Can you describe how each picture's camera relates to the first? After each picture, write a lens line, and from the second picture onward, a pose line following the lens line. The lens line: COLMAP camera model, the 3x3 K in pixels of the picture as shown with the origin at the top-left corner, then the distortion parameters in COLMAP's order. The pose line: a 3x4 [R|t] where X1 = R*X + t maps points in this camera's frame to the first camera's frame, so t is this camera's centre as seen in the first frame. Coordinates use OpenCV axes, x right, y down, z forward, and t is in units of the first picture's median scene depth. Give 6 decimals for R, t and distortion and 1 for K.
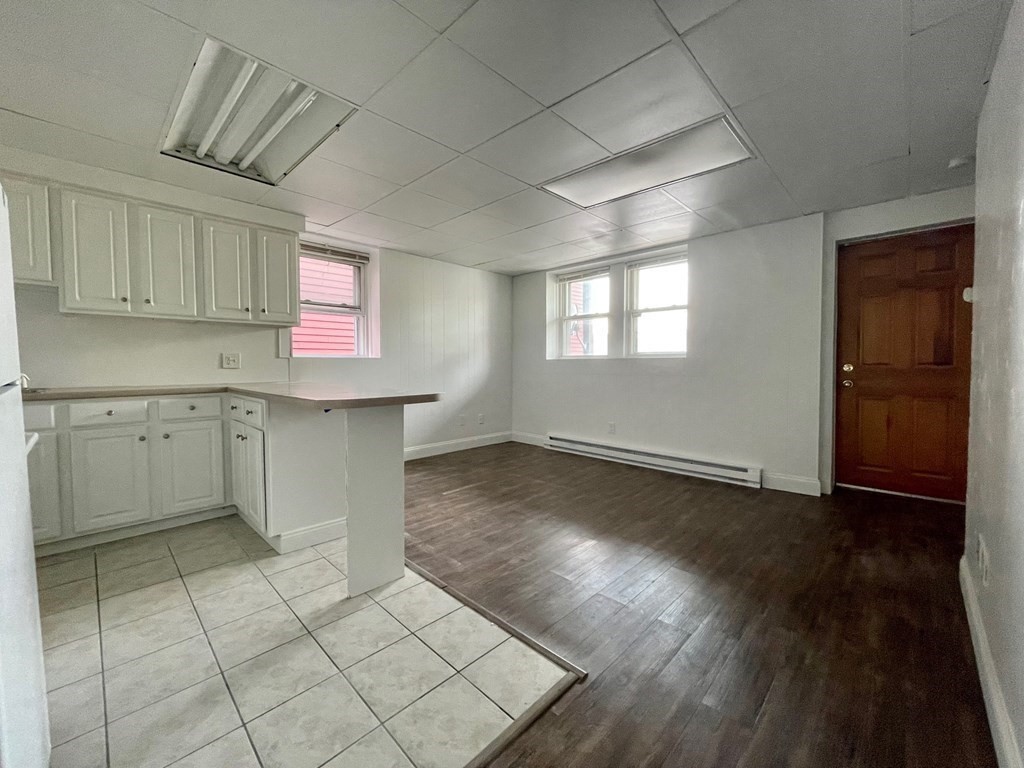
lens RADIAL K [[414.4, 0, 512.0], [0, 414.4, 384.0], [0, 0, 1]] dist [0.000276, 0.000011]
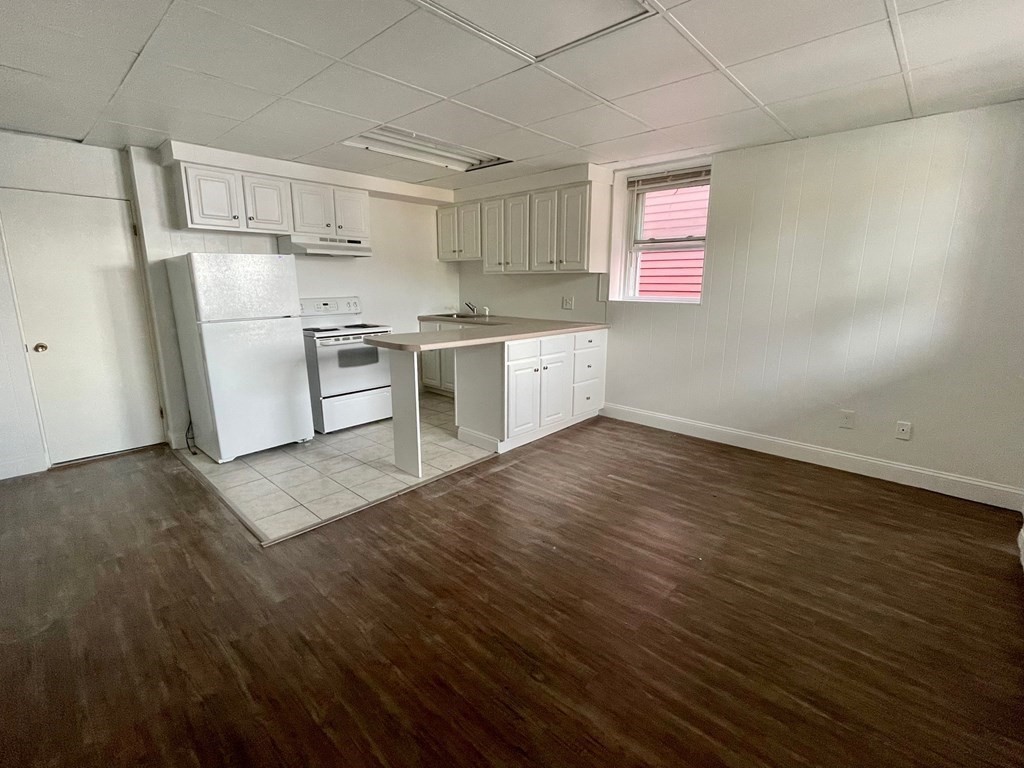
lens RADIAL K [[471.4, 0, 512.0], [0, 471.4, 384.0], [0, 0, 1]] dist [0.017363, -0.020940]
pose [[0.014454, 0.211495, -0.977272, 0.850041], [-0.055376, 0.976044, 0.210410, -0.120453], [0.998361, 0.051076, 0.025819, 0.912280]]
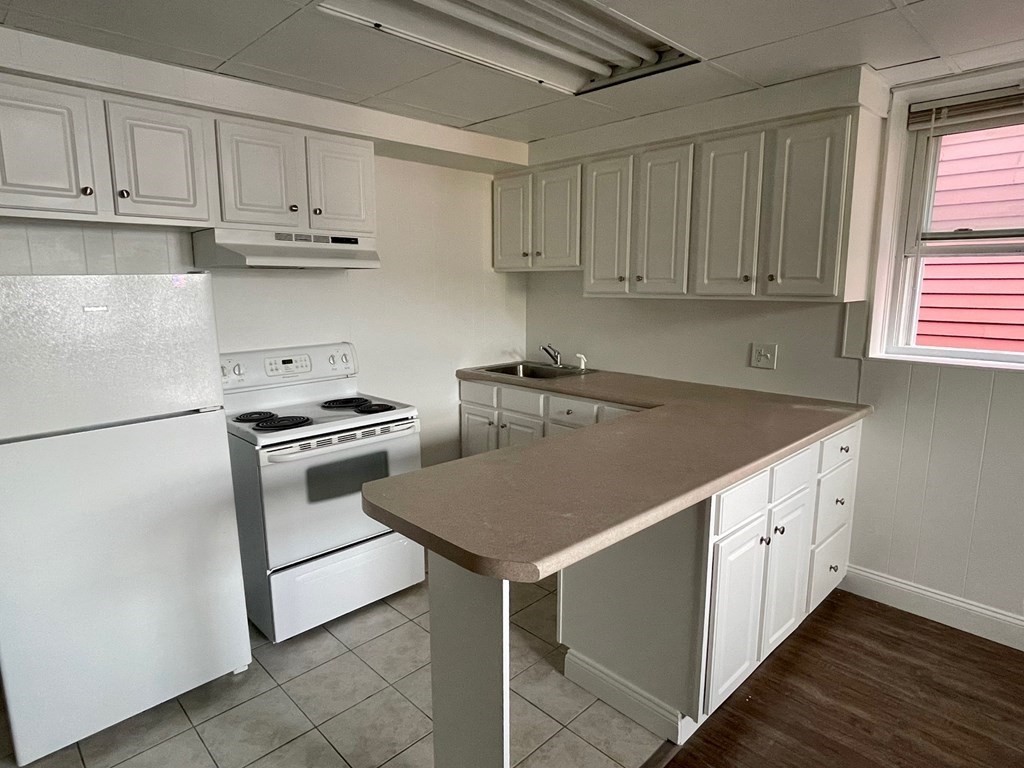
lens RADIAL K [[591.9, 0, 512.0], [0, 591.9, 384.0], [0, 0, 1]] dist [-0.001902, -0.000915]
pose [[-0.031506, 0.170321, -0.984885, 0.245011], [-0.051379, 0.983795, 0.171776, -0.167538], [0.998182, 0.056014, -0.022245, 0.729113]]
